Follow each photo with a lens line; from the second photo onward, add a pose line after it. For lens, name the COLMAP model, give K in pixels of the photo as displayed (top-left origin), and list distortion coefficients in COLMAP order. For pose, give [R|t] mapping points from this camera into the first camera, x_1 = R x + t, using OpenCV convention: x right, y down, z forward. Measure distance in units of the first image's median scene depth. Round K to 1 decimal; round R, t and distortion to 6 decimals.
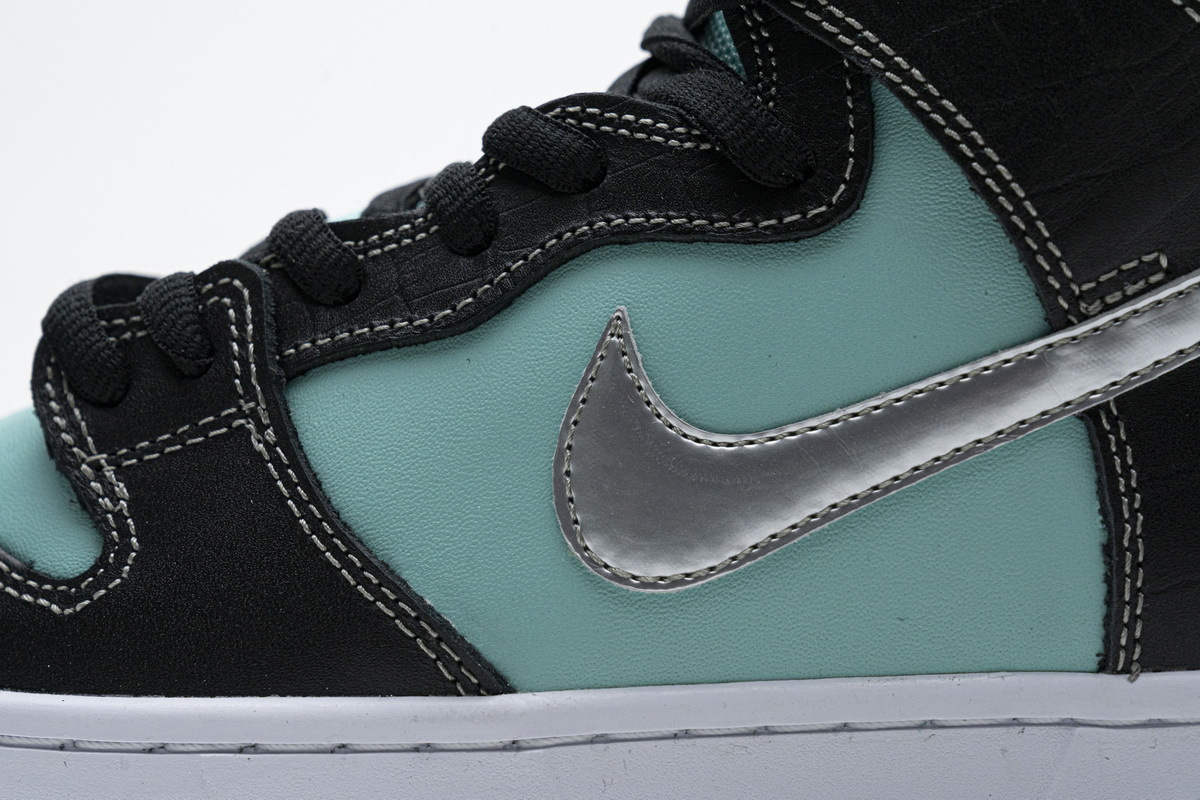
lens RADIAL K [[2321.6, 0, 600.0], [0, 2321.6, 400.0], [0, 0, 1]] dist [0.014771, -0.164617]
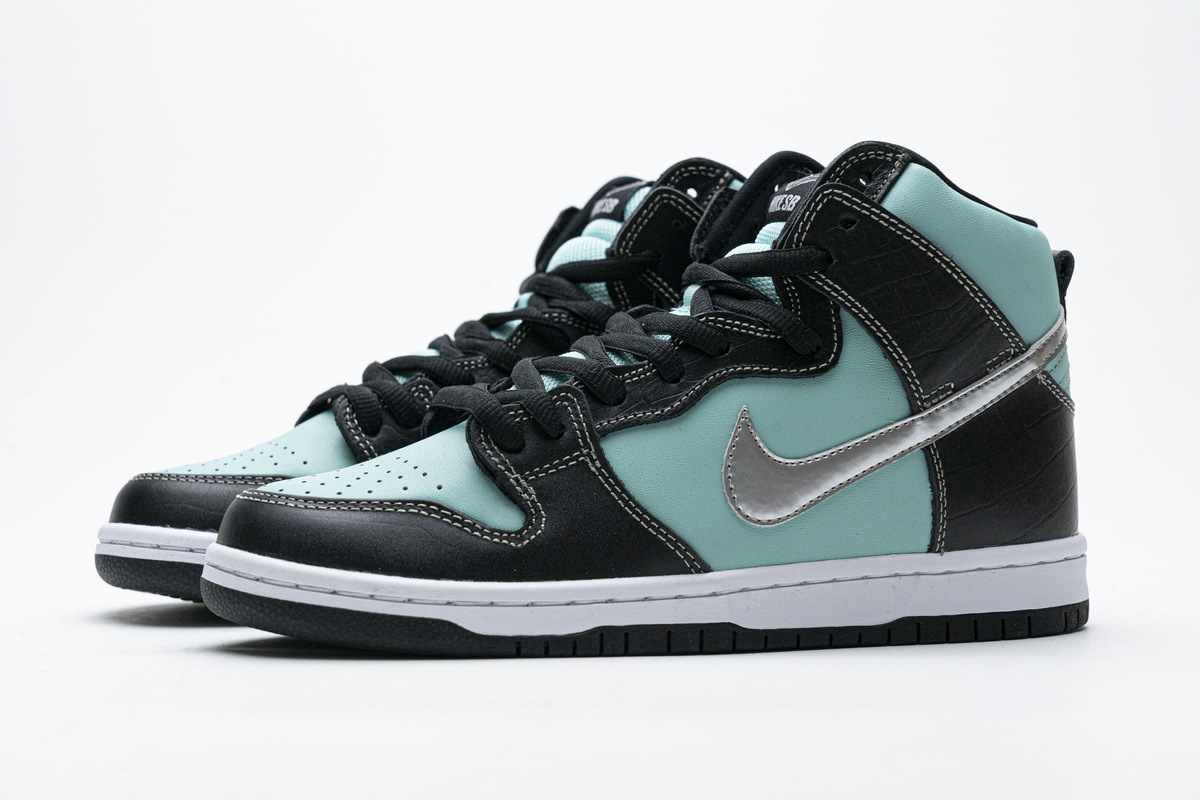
lens RADIAL K [[2321.6, 0, 600.0], [0, 2321.6, 400.0], [0, 0, 1]] dist [0.014771, -0.164617]
pose [[0.911144, -0.012441, 0.411901, -1.101098], [0.011071, 0.999922, 0.005714, -0.061556], [-0.411940, -0.000646, 0.911211, -1.085074]]
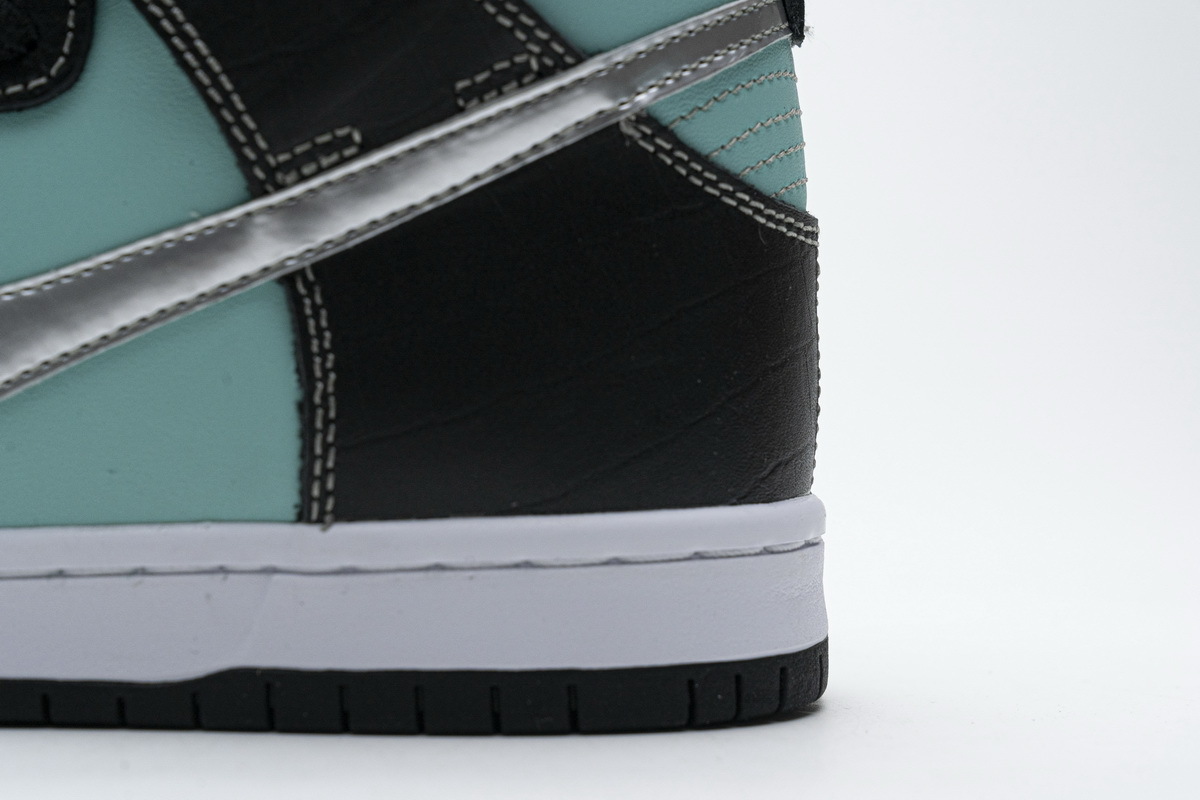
lens RADIAL K [[2321.6, 0, 600.0], [0, 2321.6, 400.0], [0, 0, 1]] dist [0.014771, -0.164617]
pose [[0.996329, 0.013998, 0.084455, 0.260347], [-0.014998, 0.999824, 0.011226, 0.046606], [-0.084283, -0.012451, 0.996364, -0.070408]]
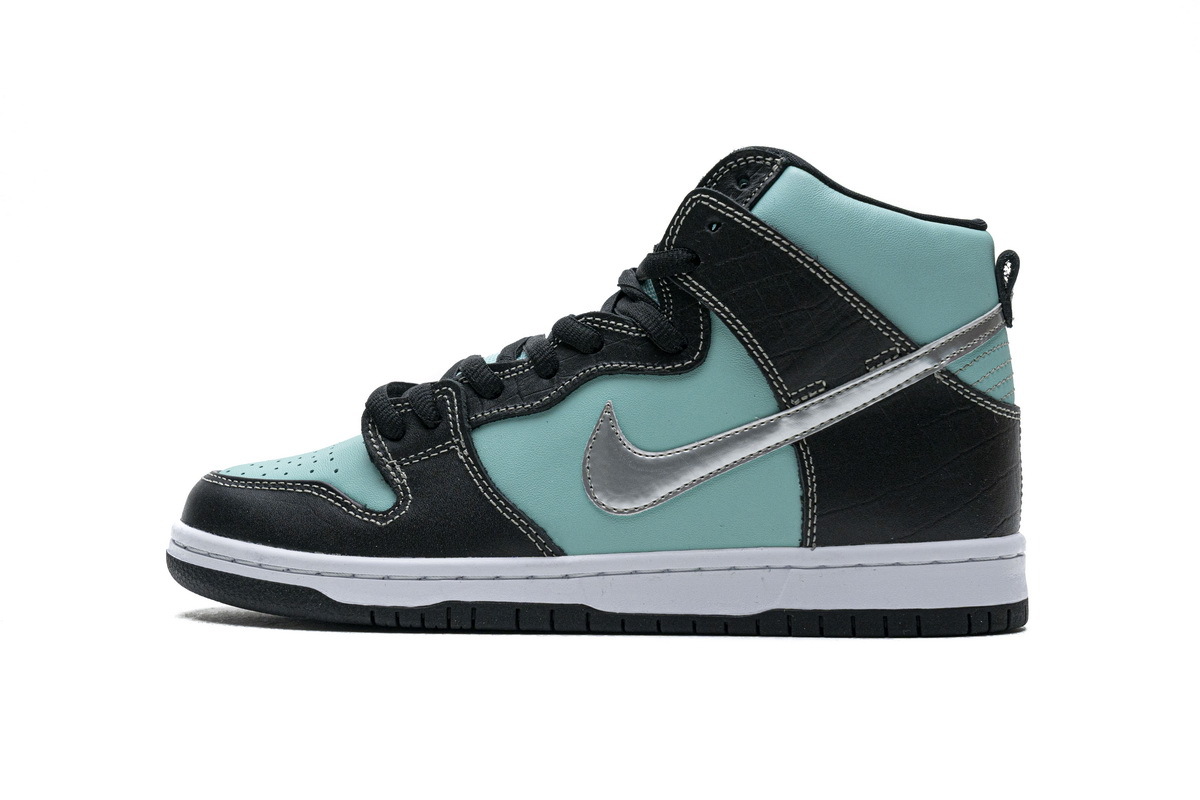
lens RADIAL K [[2321.6, 0, 600.0], [0, 2321.6, 400.0], [0, 0, 1]] dist [0.014771, -0.164617]
pose [[0.999968, 0.000504, 0.007969, -0.020885], [-0.000428, 0.999955, -0.009475, -0.017465], [-0.007974, 0.009471, 0.999923, -1.493202]]
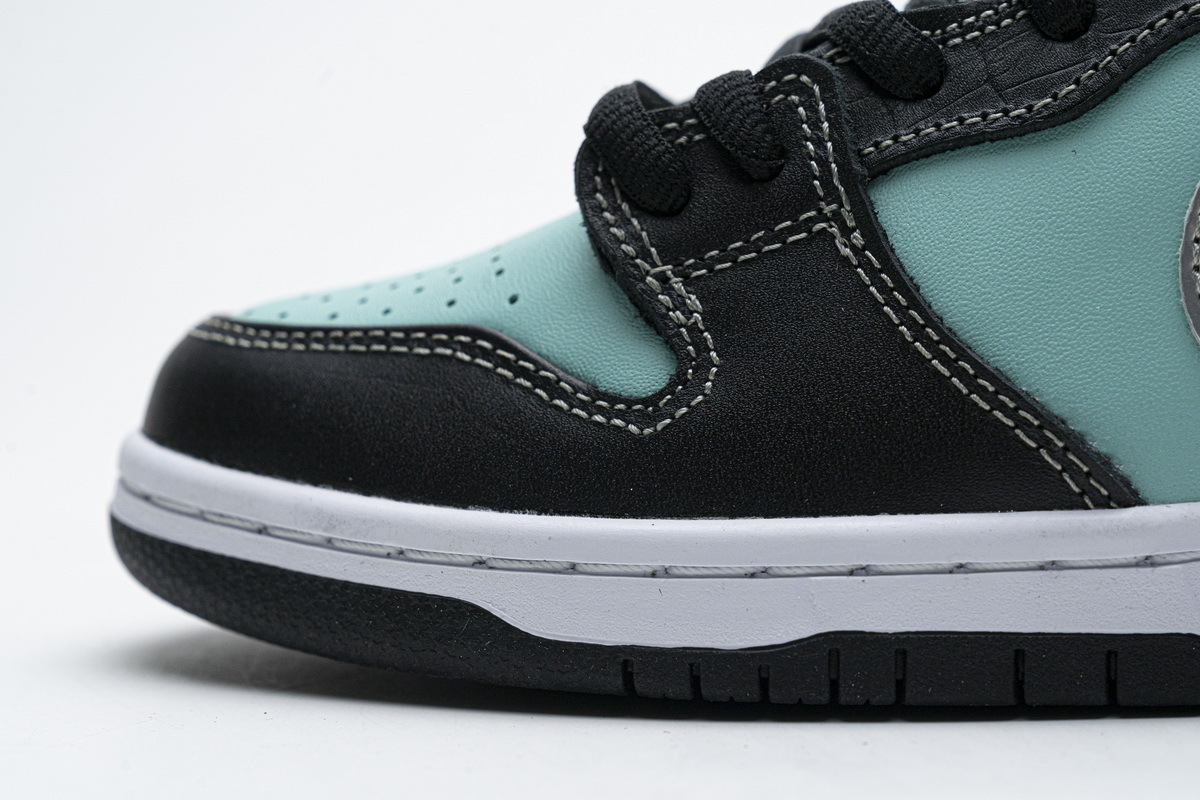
lens RADIAL K [[2321.6, 0, 600.0], [0, 2321.6, 400.0], [0, 0, 1]] dist [0.014771, -0.164617]
pose [[0.999453, -0.021573, -0.025055, -0.230667], [0.022419, 0.999170, 0.034003, 0.047431], [0.024301, -0.034546, 0.999108, 0.066605]]
